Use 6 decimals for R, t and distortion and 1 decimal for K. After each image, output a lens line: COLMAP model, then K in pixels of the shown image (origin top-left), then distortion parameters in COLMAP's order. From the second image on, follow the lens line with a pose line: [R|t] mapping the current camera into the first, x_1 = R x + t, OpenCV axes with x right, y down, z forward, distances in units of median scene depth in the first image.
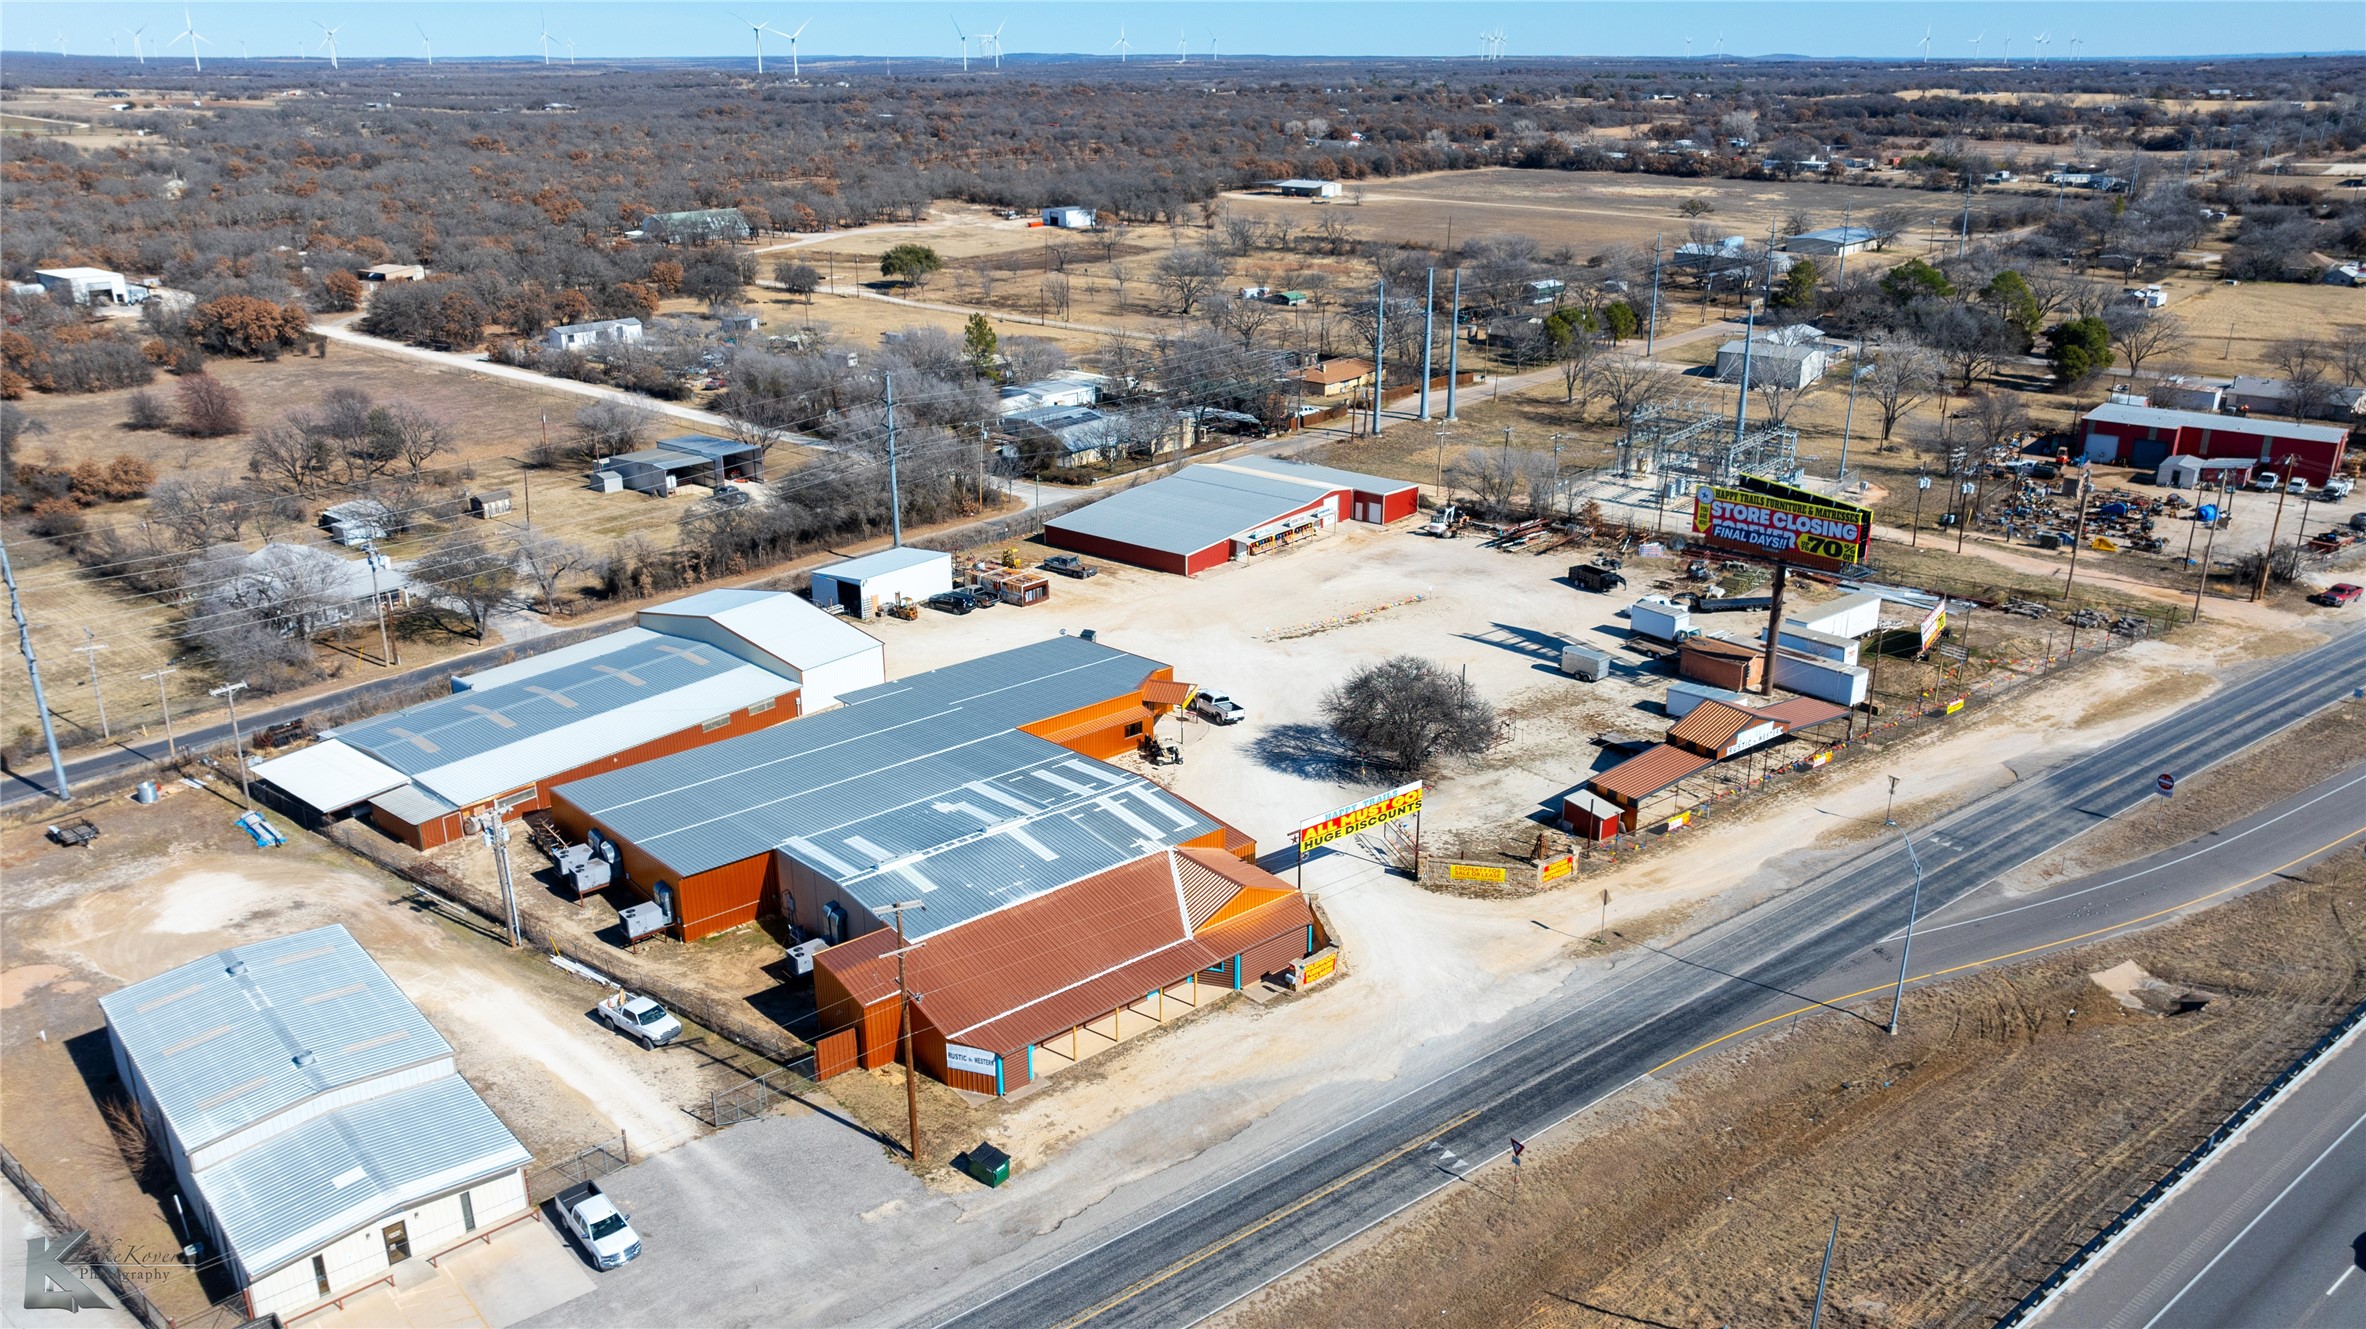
lens RADIAL K [[1706.5, 0, 1193.9], [0, 1706.5, 639.5], [0, 0, 1]] dist [-0.021735, 0.007636]
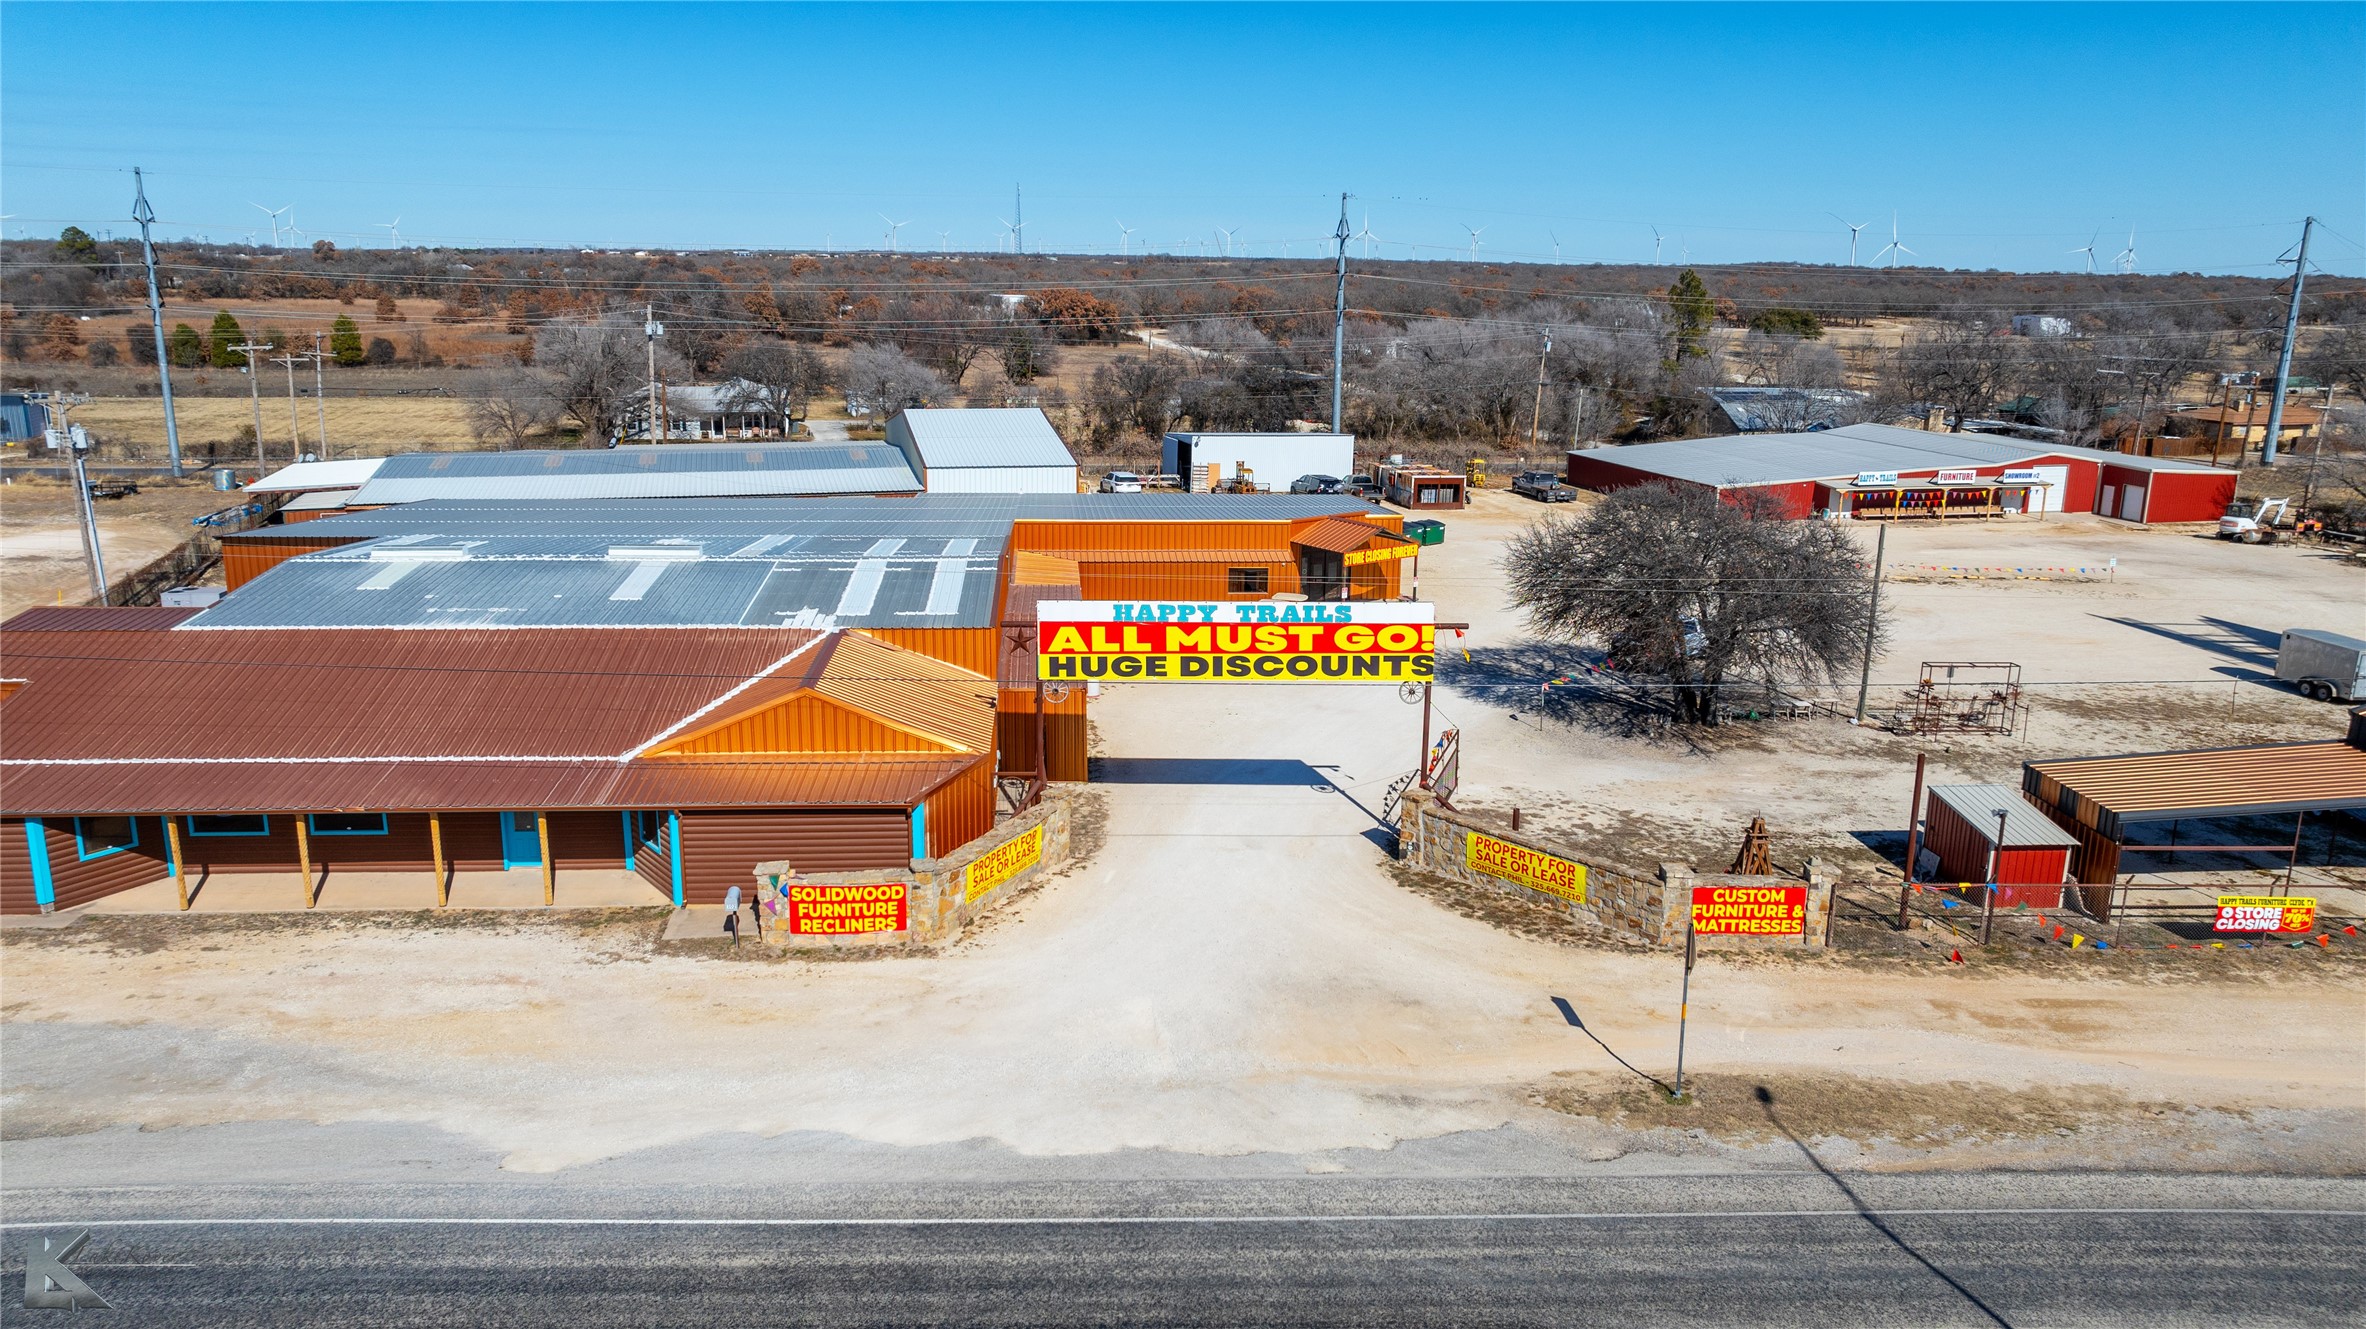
lens RADIAL K [[1667.4, 0, 1196.2], [0, 1667.4, 649.0], [0, 0, 1]] dist [-0.017416, 0.004195]
pose [[0.814934, 0.147193, -0.560550, 0.197844], [-0.206646, 0.977437, -0.043762, 0.077915], [0.541461, 0.151498, 0.826963, 0.415102]]
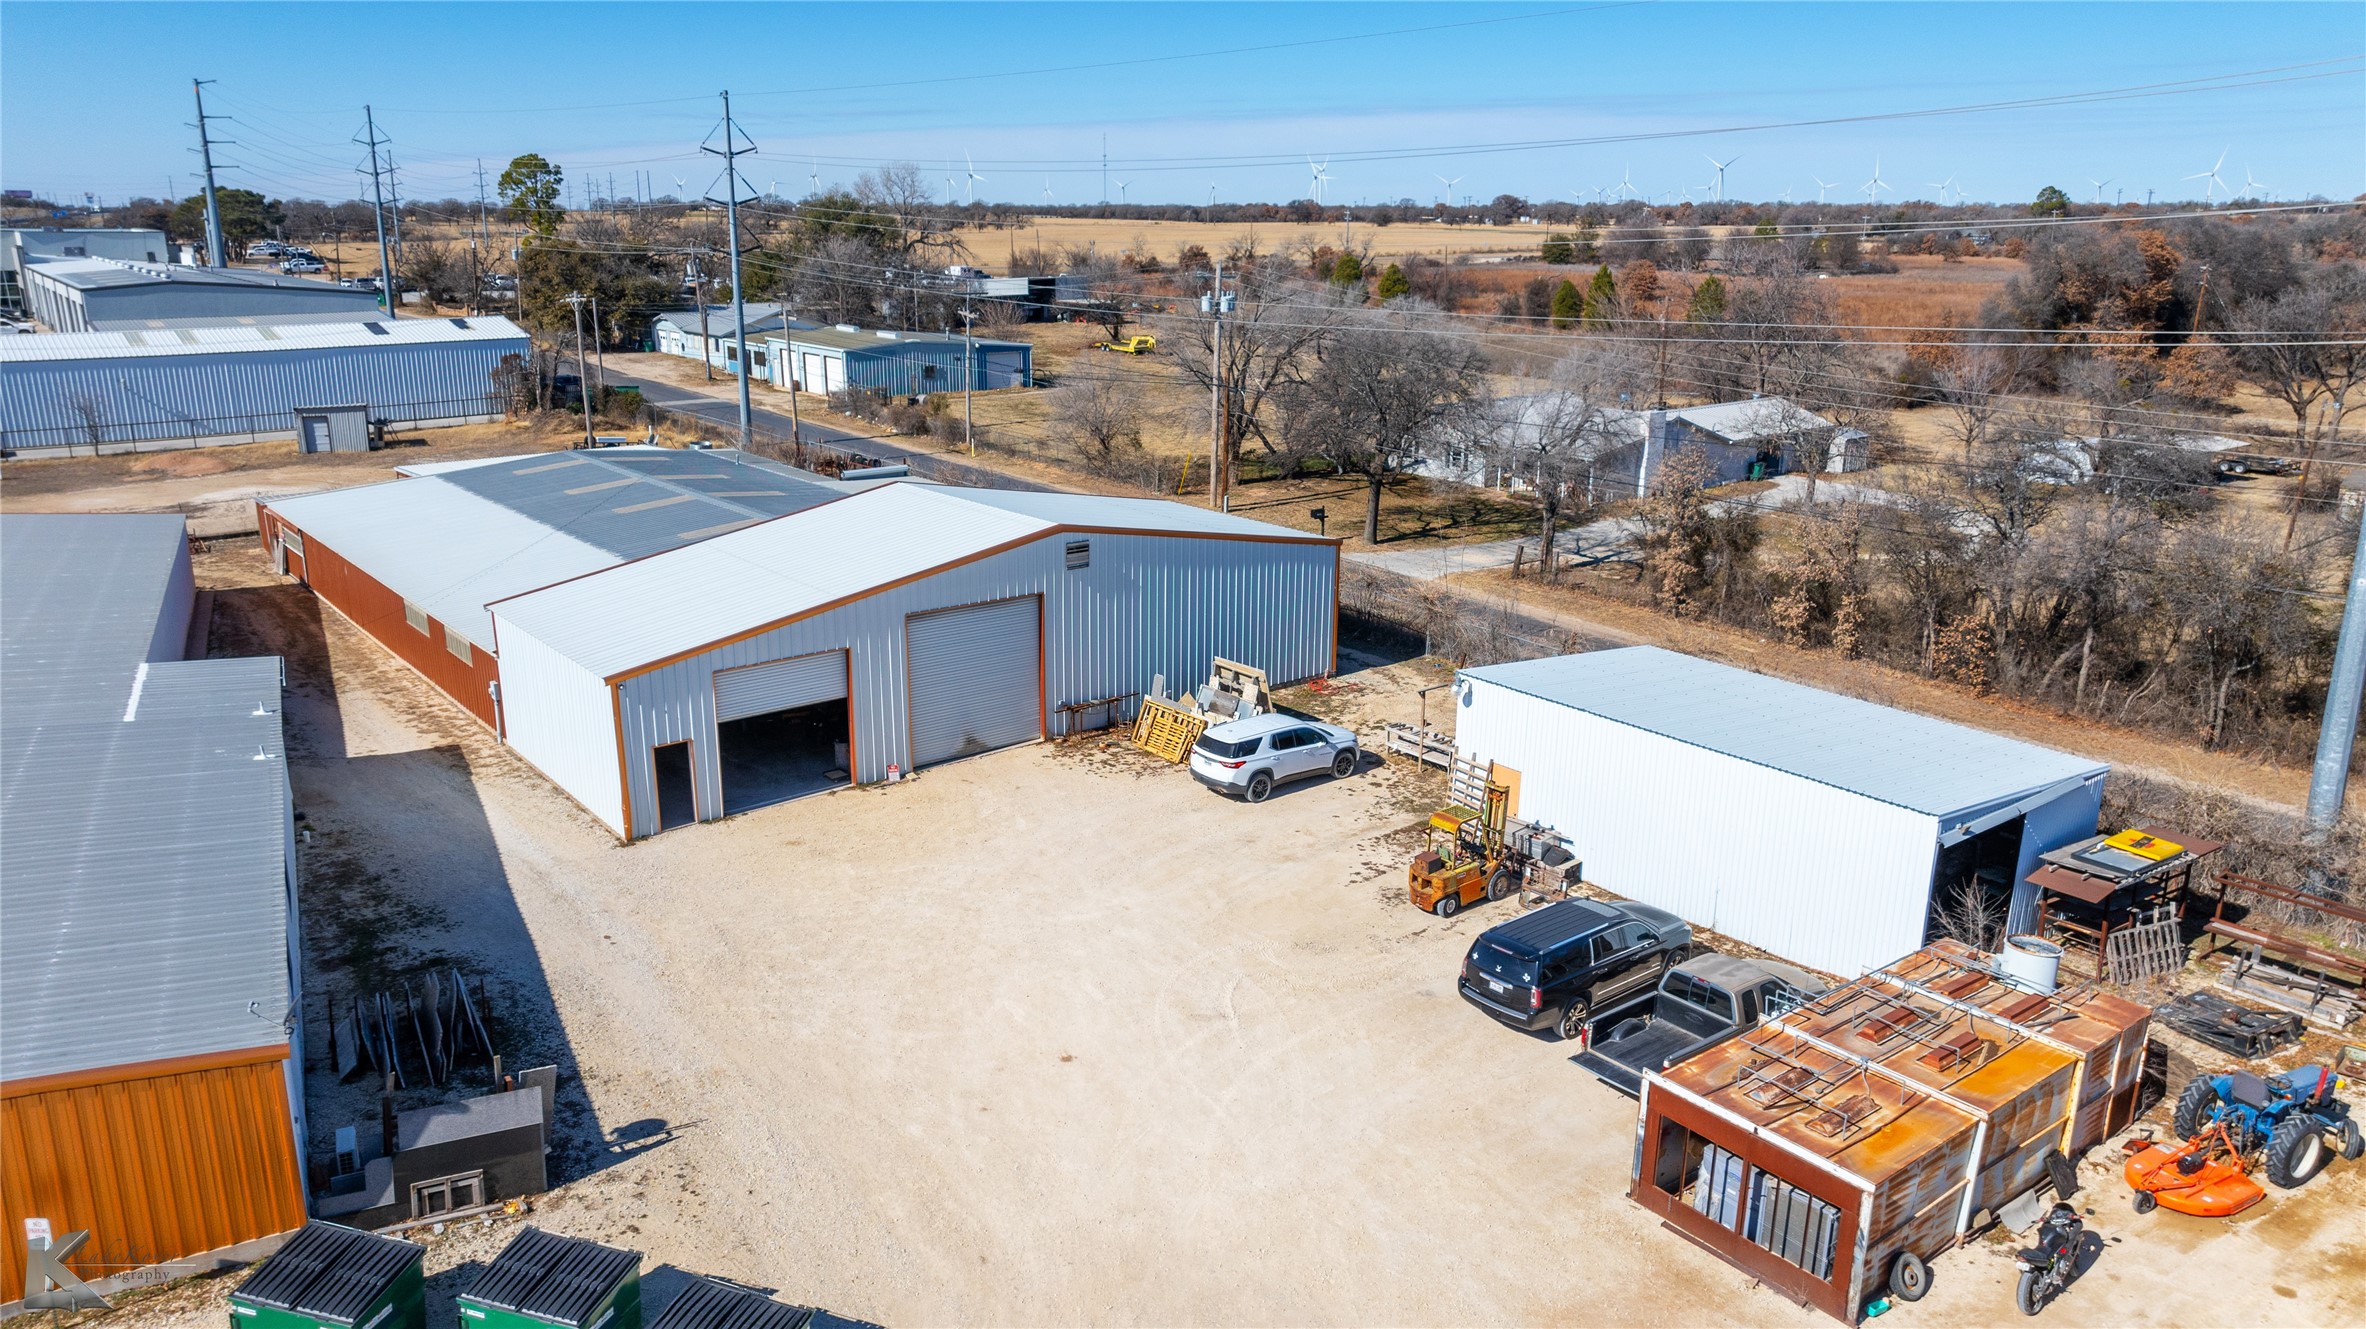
lens RADIAL K [[1667.4, 0, 1196.2], [0, 1667.4, 649.0], [0, 0, 1]] dist [-0.017416, 0.004195]
pose [[-0.213415, 0.256128, -0.942790, 0.035947], [-0.322696, 0.892379, 0.315480, -0.095972], [0.922129, 0.371563, -0.107795, 0.936854]]
